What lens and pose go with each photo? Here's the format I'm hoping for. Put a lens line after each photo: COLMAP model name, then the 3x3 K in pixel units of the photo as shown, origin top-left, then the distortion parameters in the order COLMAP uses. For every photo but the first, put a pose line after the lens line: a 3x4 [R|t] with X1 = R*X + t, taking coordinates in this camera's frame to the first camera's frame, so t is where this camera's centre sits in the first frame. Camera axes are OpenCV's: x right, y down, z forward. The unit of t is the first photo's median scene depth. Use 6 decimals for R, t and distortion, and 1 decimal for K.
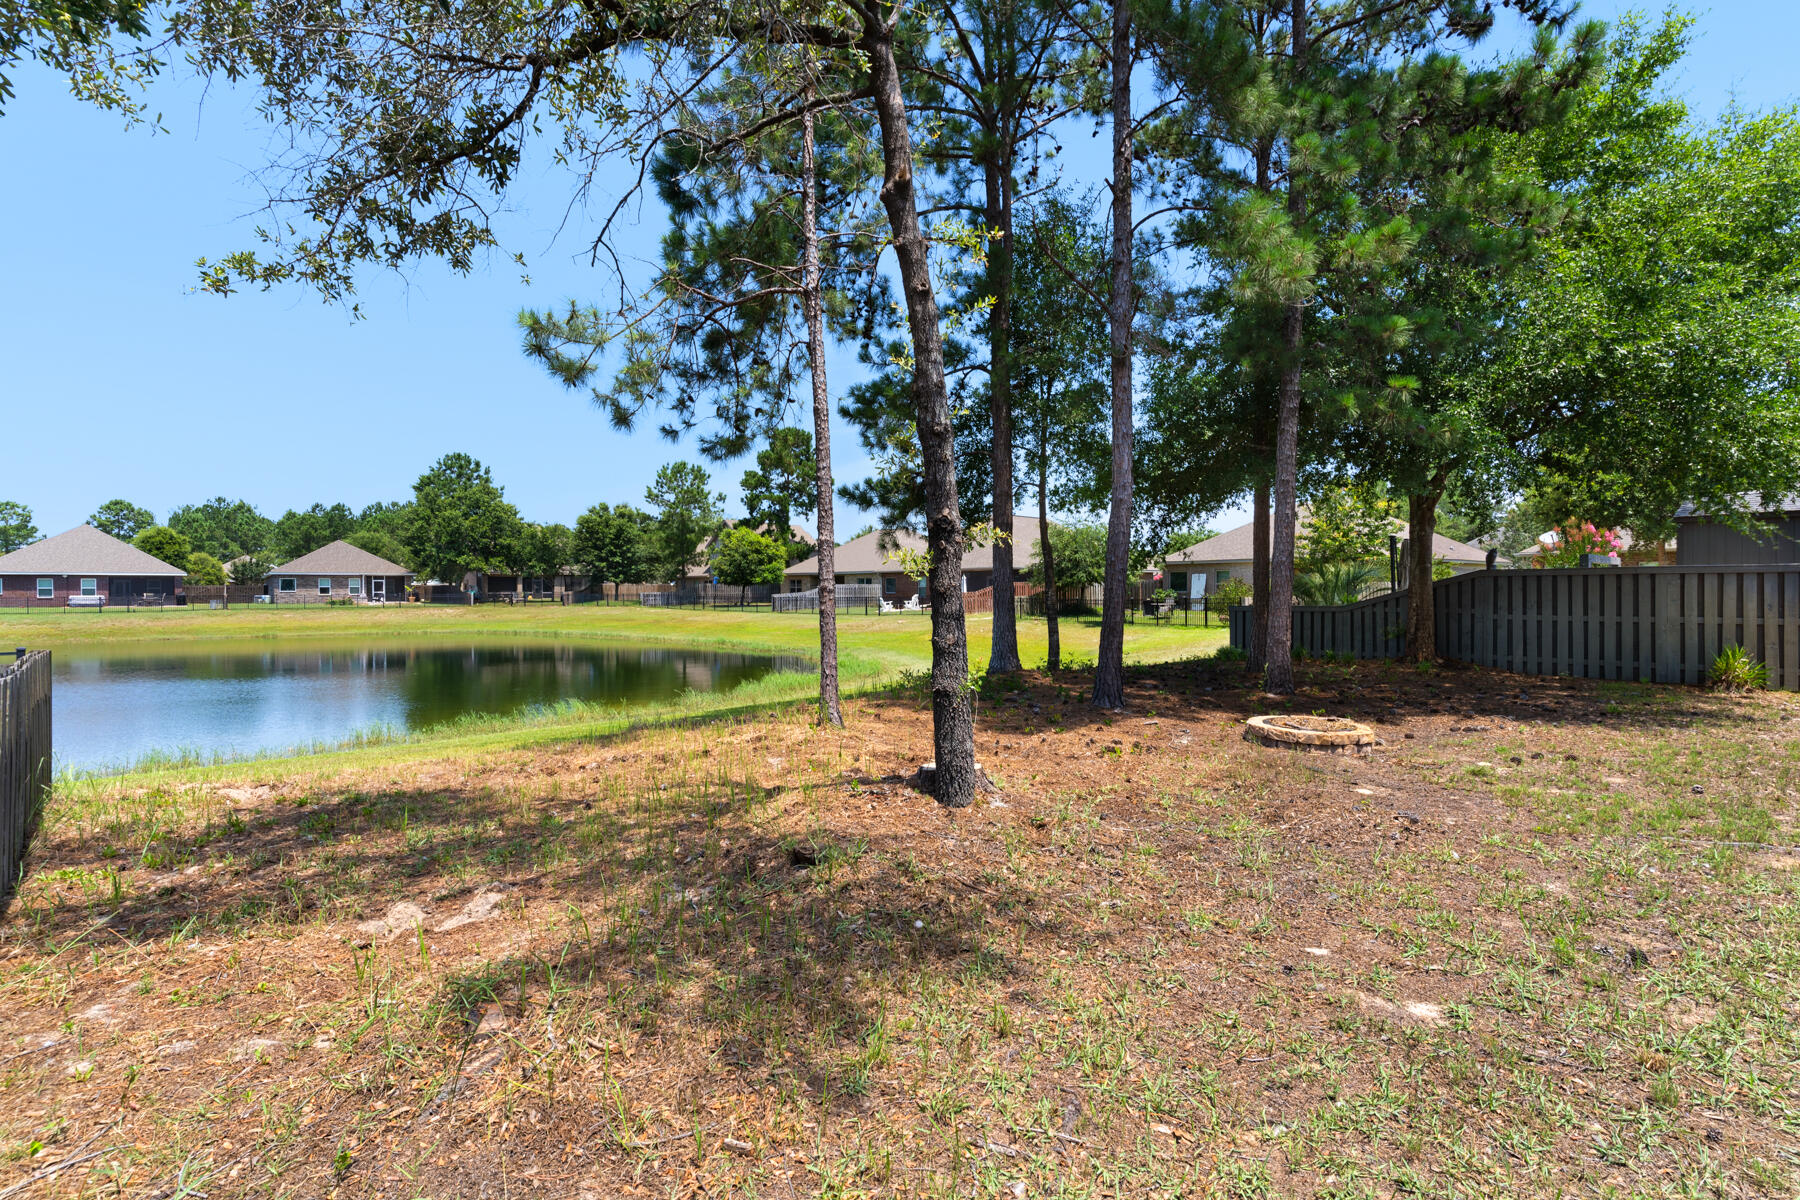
lens RADIAL K [[864.2, 0, 903.7], [0, 864.2, 610.8], [0, 0, 1]] dist [0.003015, -0.001240]
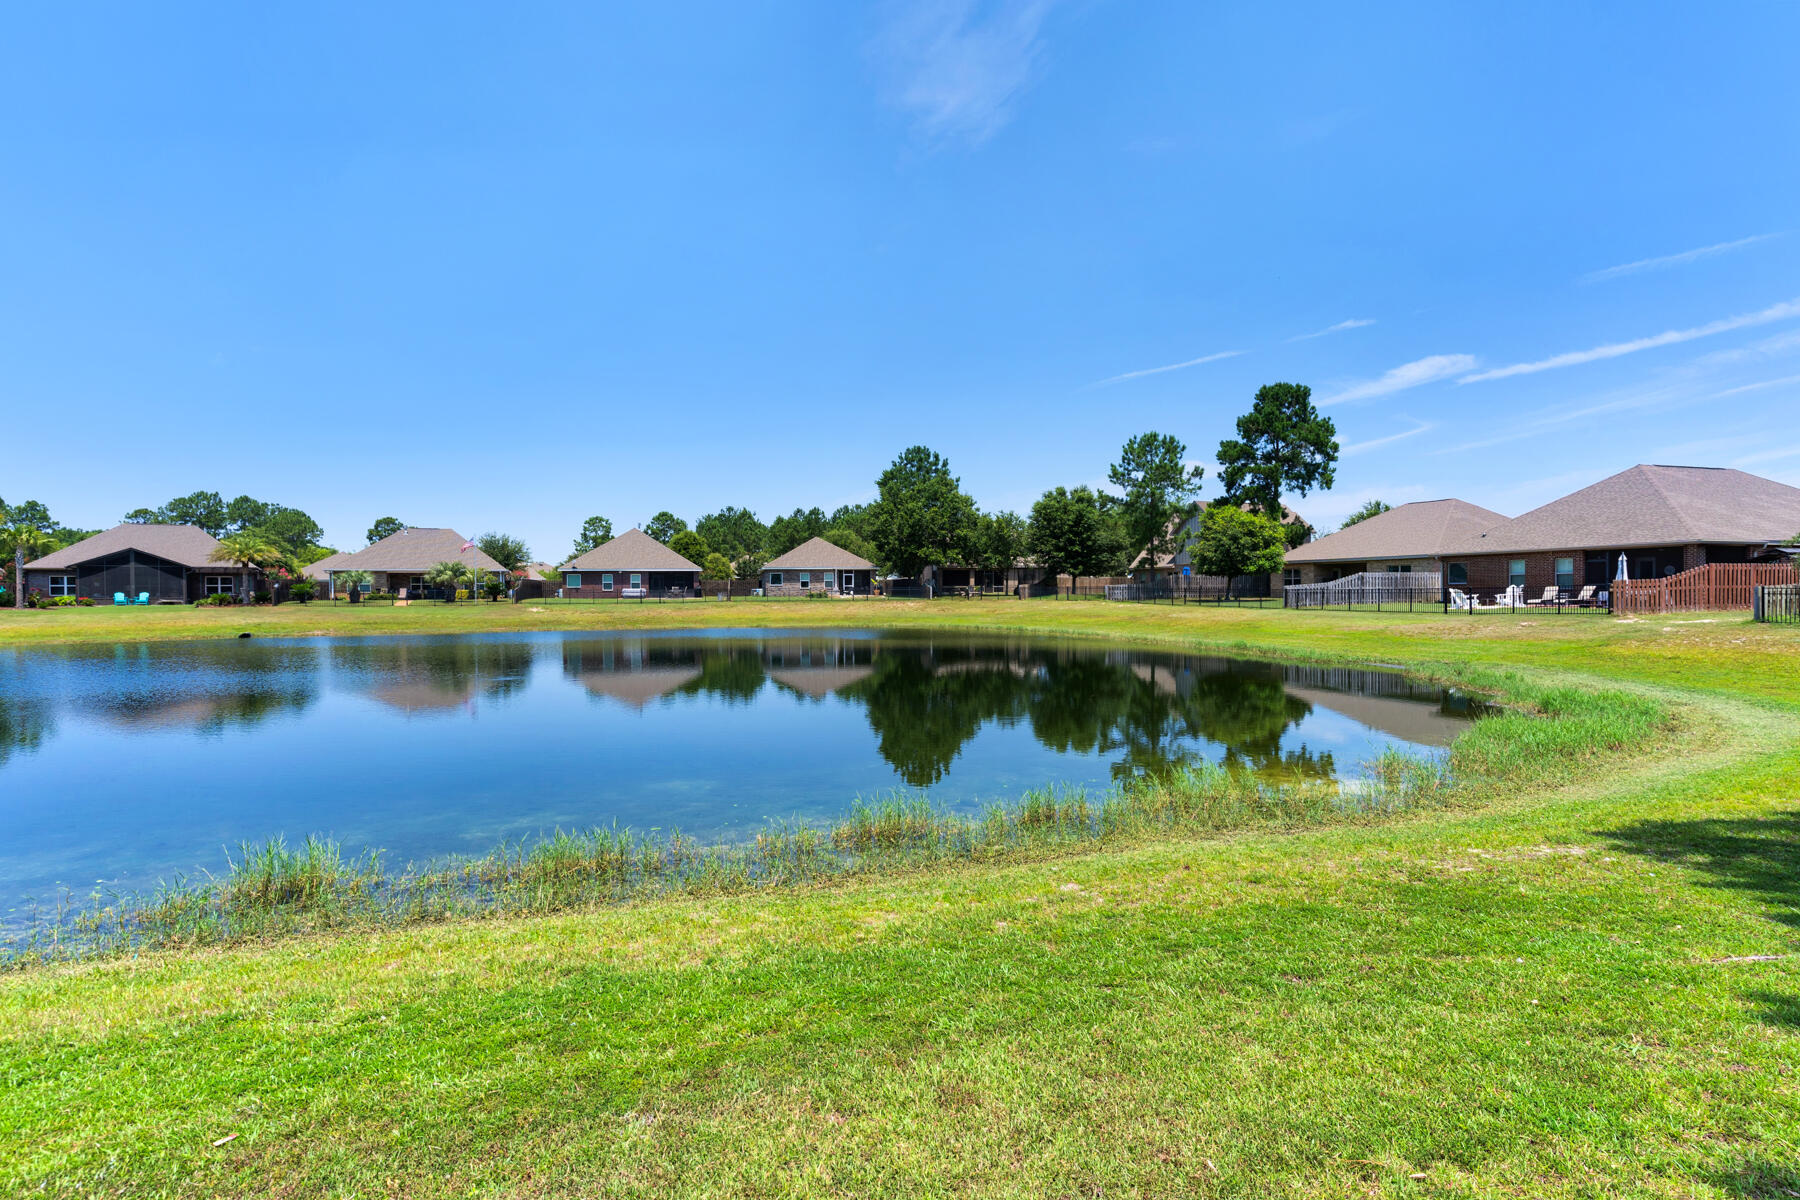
lens RADIAL K [[864.2, 0, 892.9], [0, 864.2, 598.9], [0, 0, 1]] dist [0.003015, -0.001240]
pose [[0.884280, 0.003930, -0.466940, -0.078065], [-0.008415, 0.999936, -0.007521, 0.001419], [0.466881, 0.010580, 0.884257, 0.112211]]
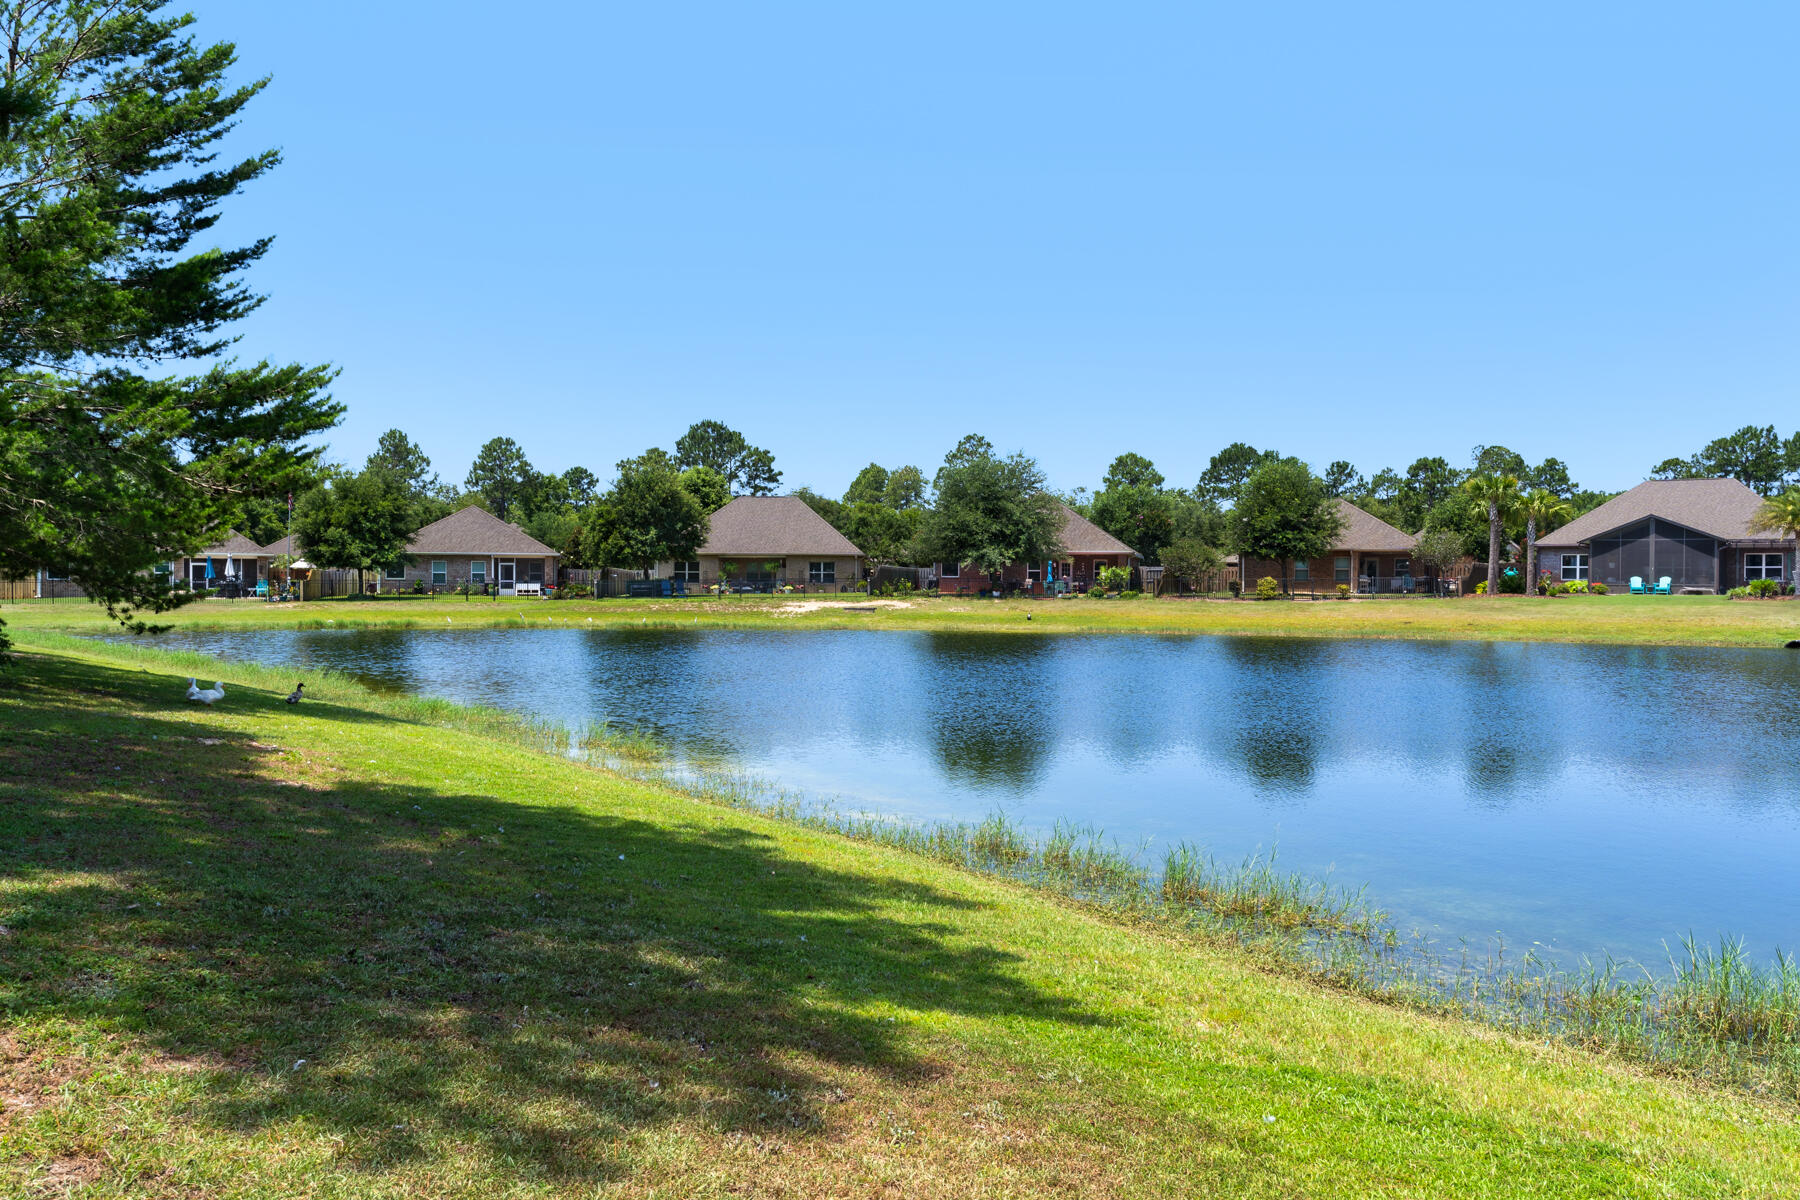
lens RADIAL K [[1424.8, 0, 898.8], [0, 1424.8, 592.7], [0, 0, 1]] dist [-0.004246, 0.002149]
pose [[-0.128034, 0.015290, -0.991652, -0.070358], [-0.025340, 0.999504, 0.018683, 0.001167], [0.991446, 0.027520, -0.127583, 0.115996]]
